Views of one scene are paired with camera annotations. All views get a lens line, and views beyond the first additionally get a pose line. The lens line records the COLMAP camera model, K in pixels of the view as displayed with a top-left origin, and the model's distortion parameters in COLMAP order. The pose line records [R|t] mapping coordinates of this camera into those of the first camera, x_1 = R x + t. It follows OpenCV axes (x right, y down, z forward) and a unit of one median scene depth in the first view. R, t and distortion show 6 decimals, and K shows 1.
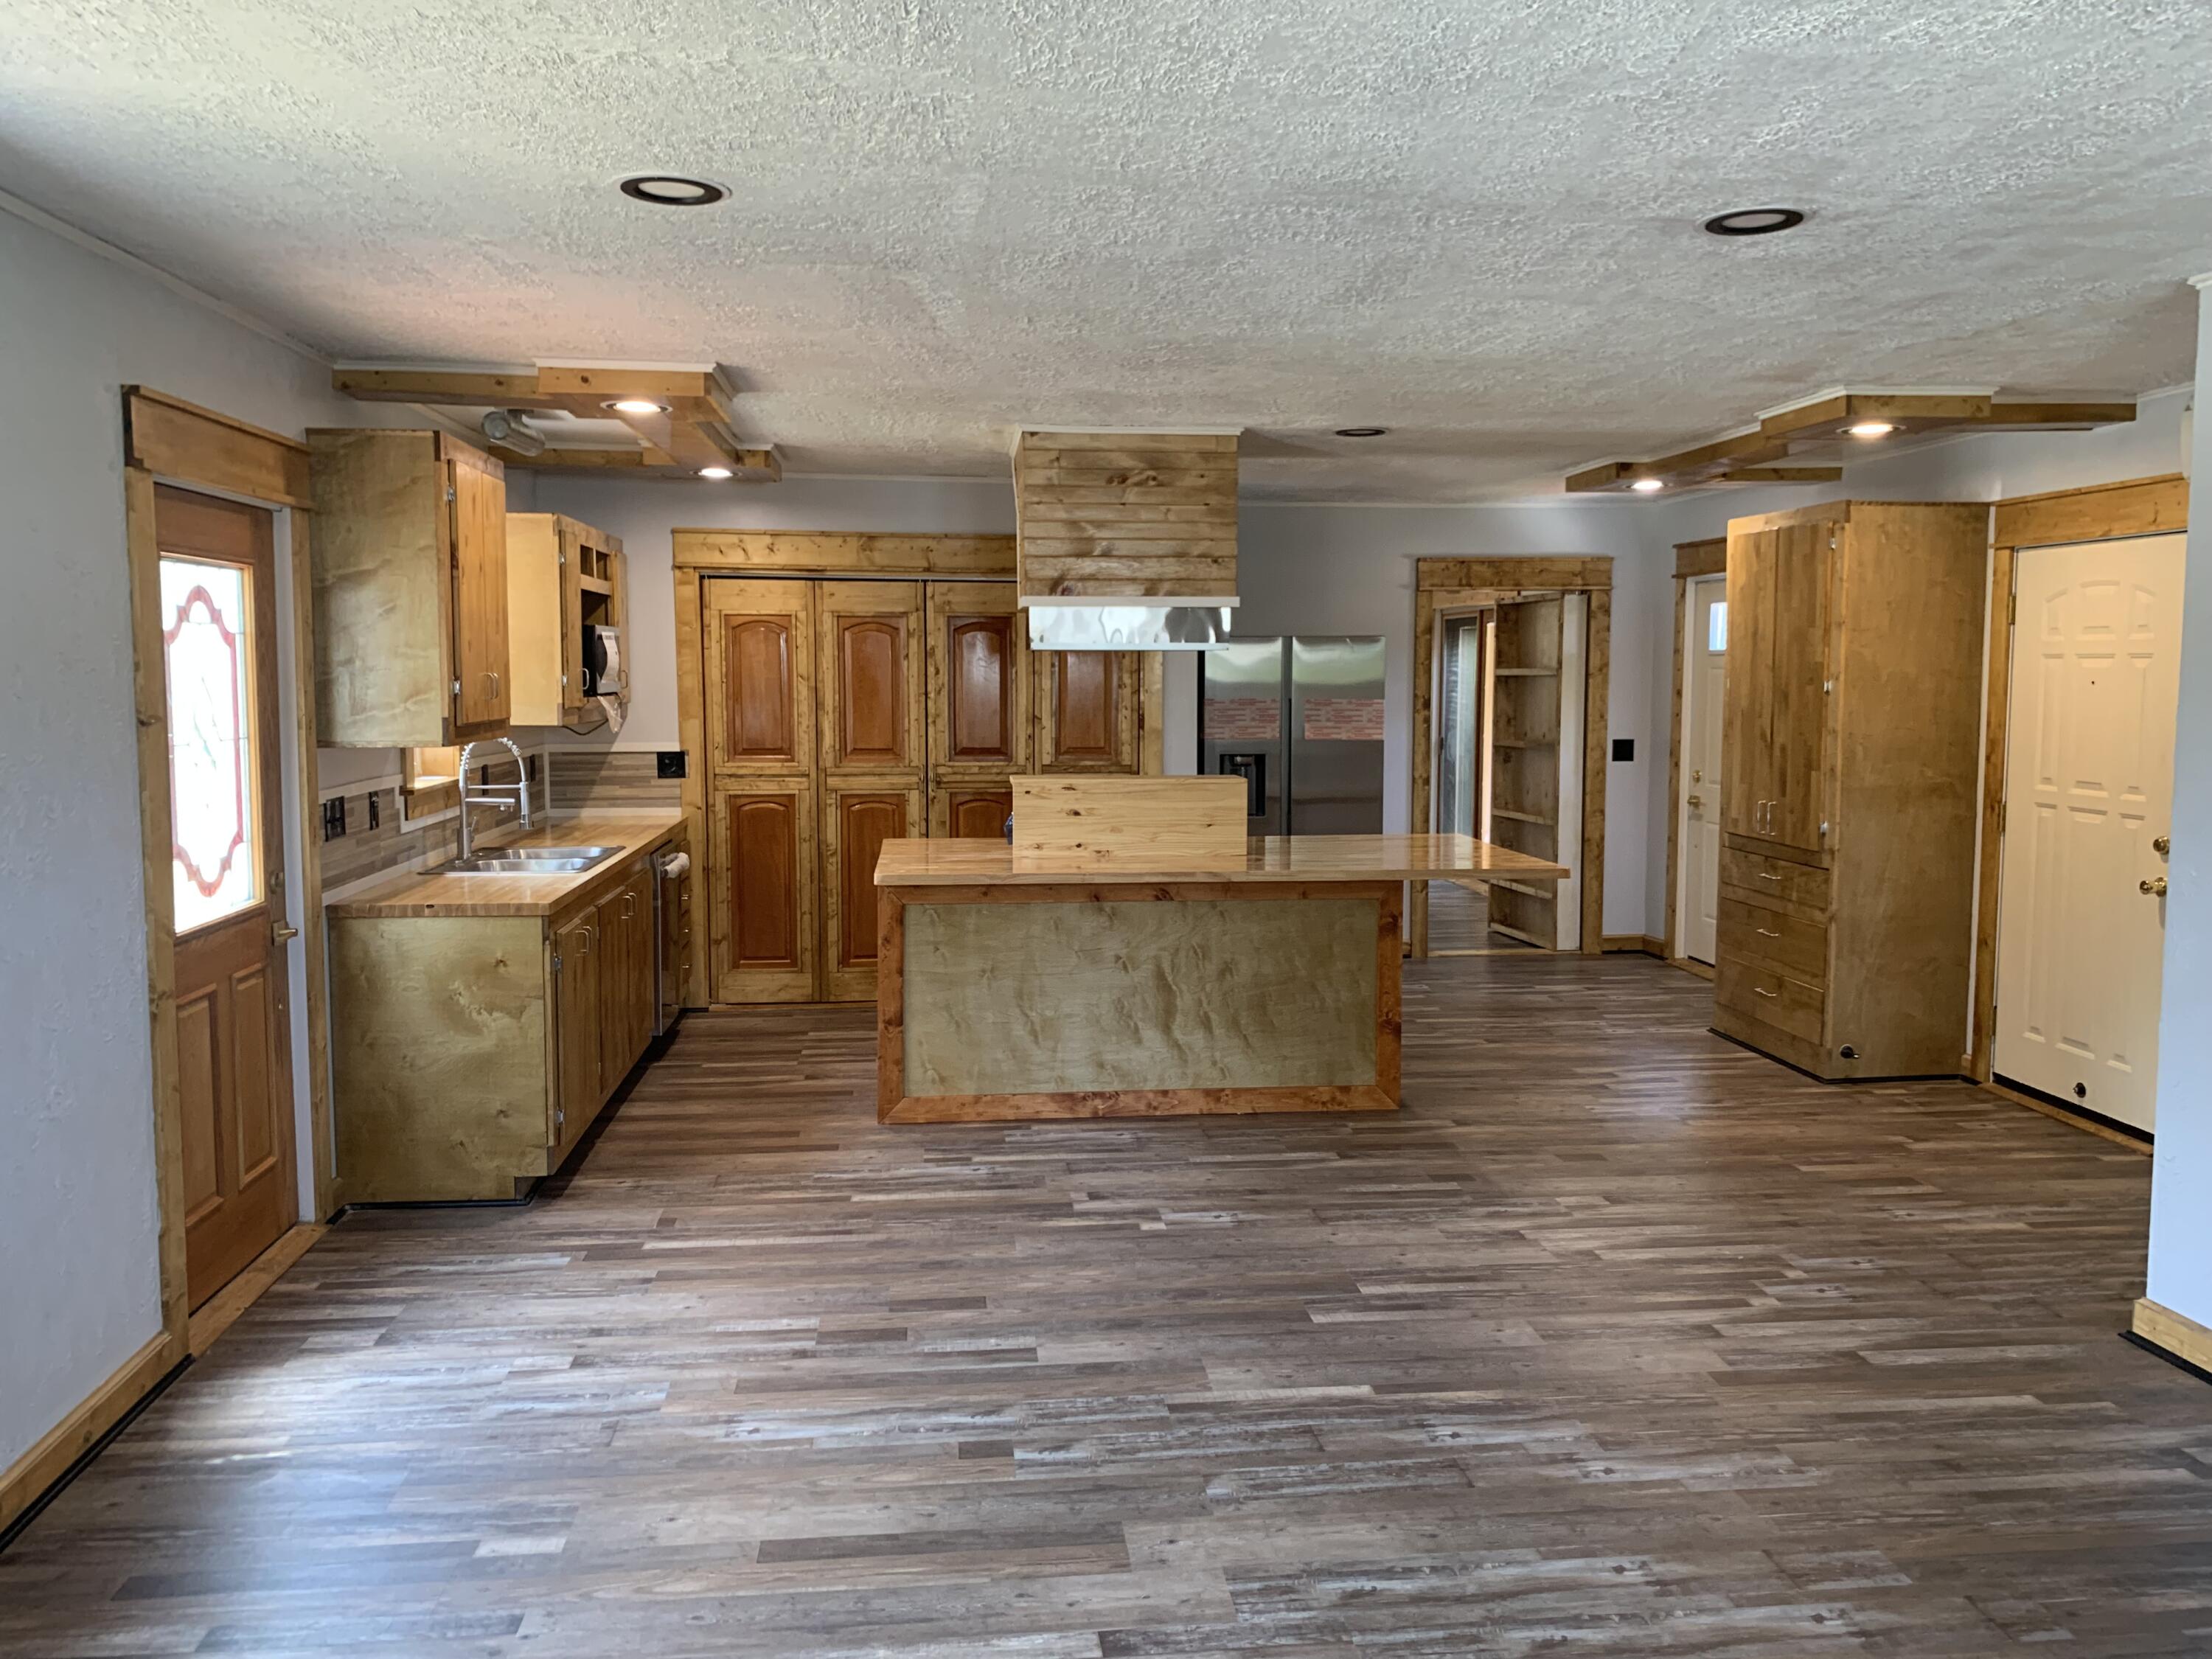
lens RADIAL K [[1696.8, 0, 1105.5], [0, 1696.8, 817.8], [0, 0, 1]] dist [0.025621, -0.037236]
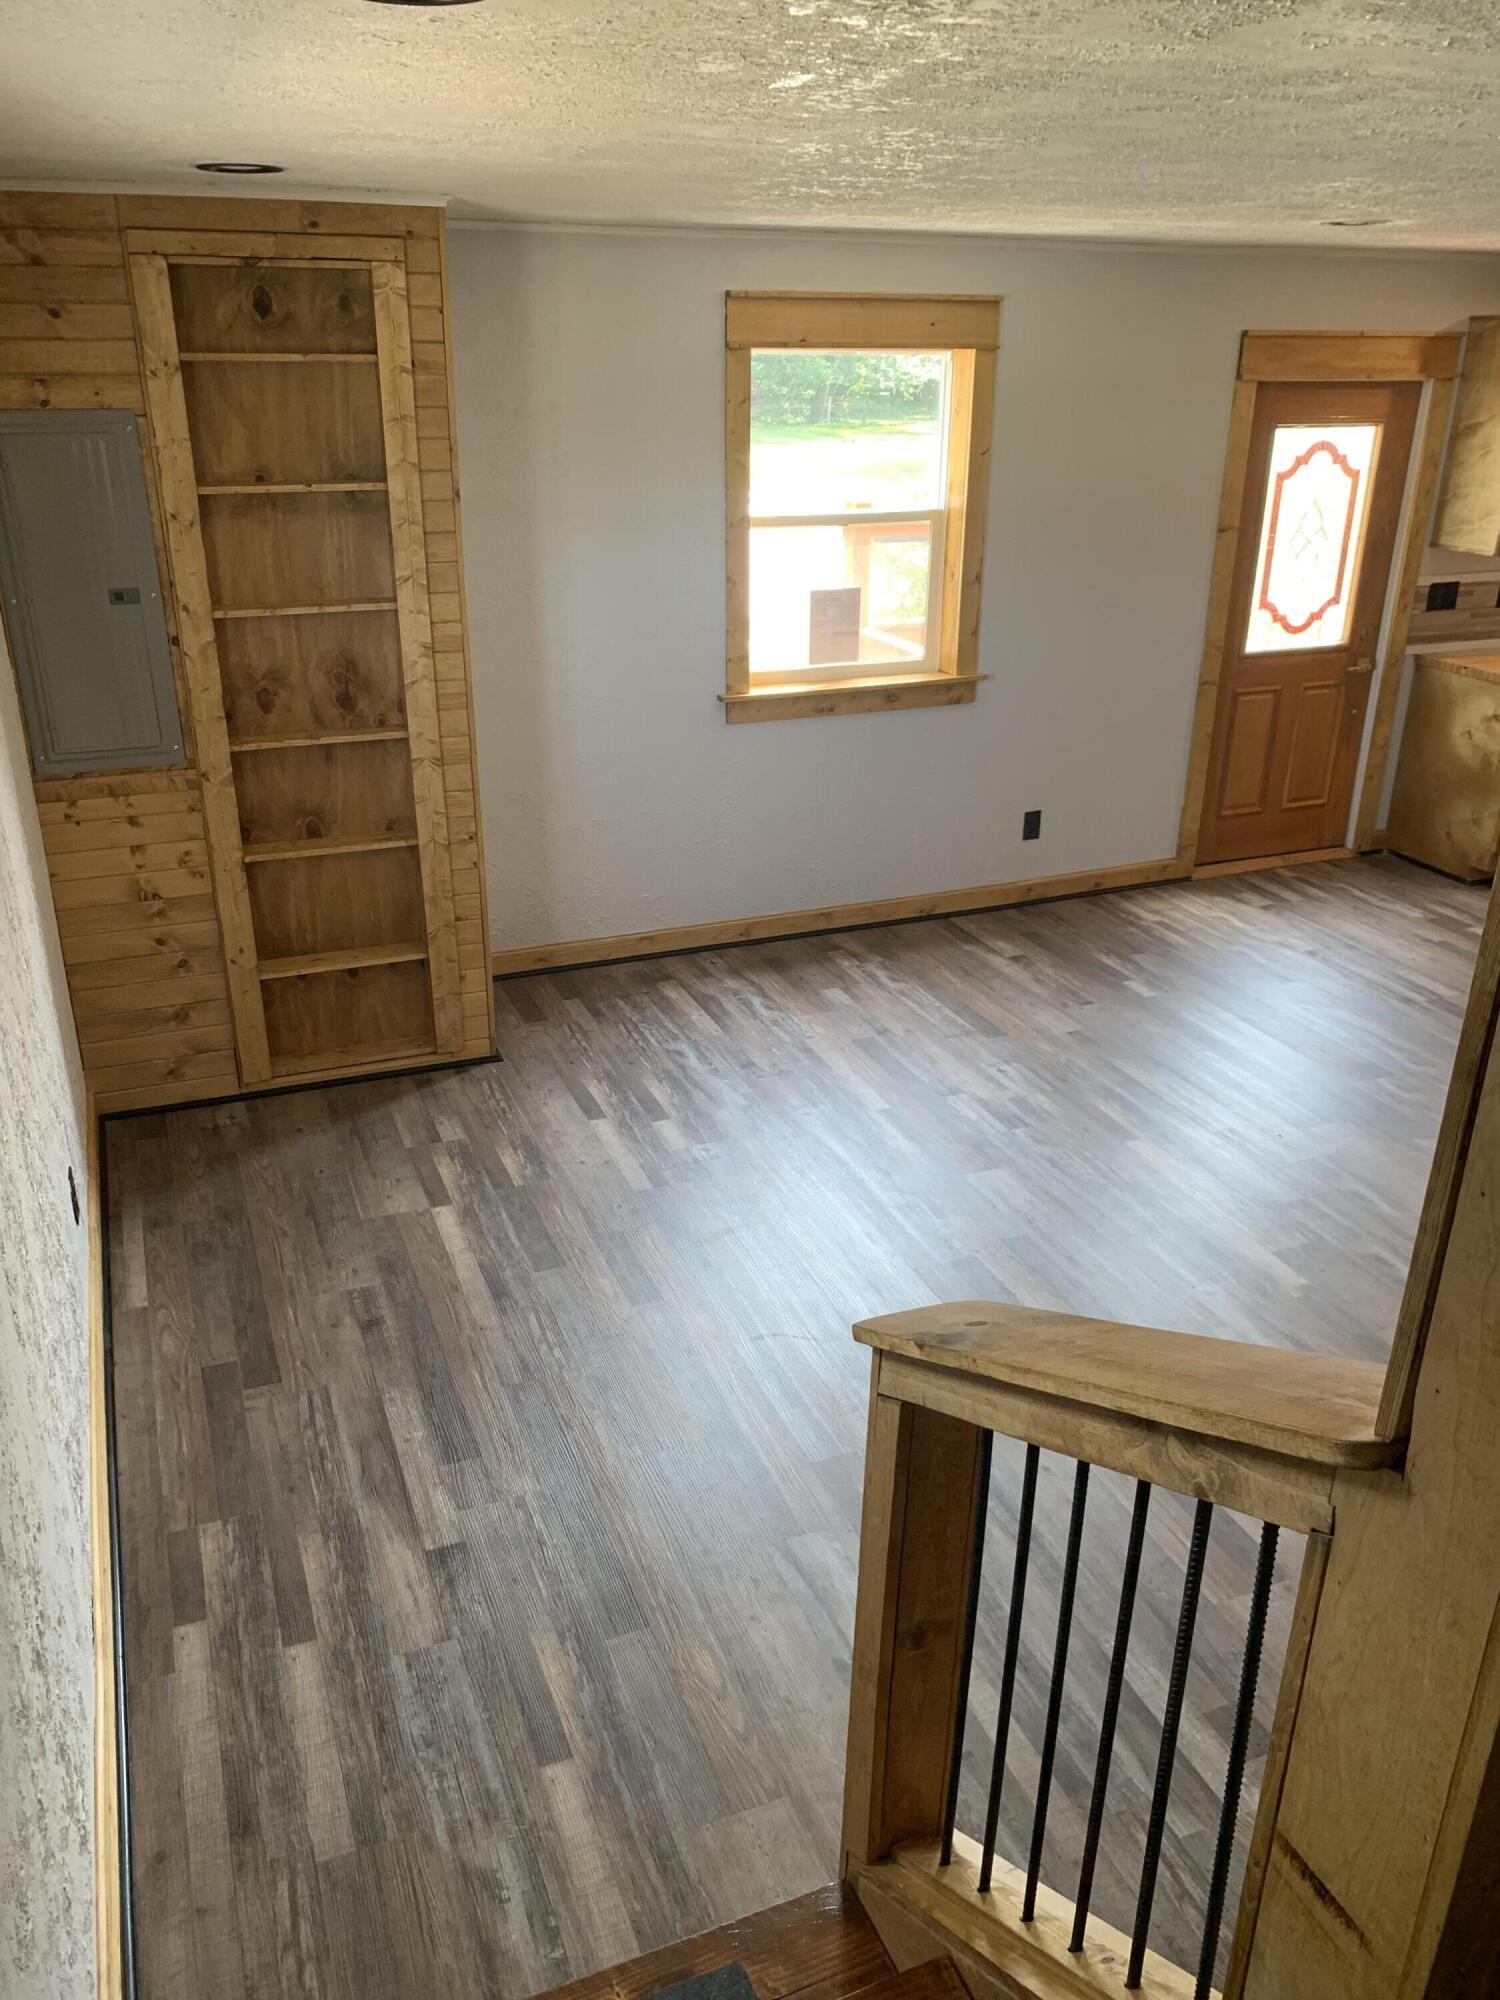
lens RADIAL K [[1534.2, 0, 758.0], [0, 1534.2, 1009.1], [0, 0, 1]] dist [0.025621, -0.037236]
pose [[0.277593, 0.382202, -0.881399, 0.571674], [-0.091430, 0.923802, 0.371794, -0.090668], [0.956338, -0.022621, 0.291385, 0.022818]]
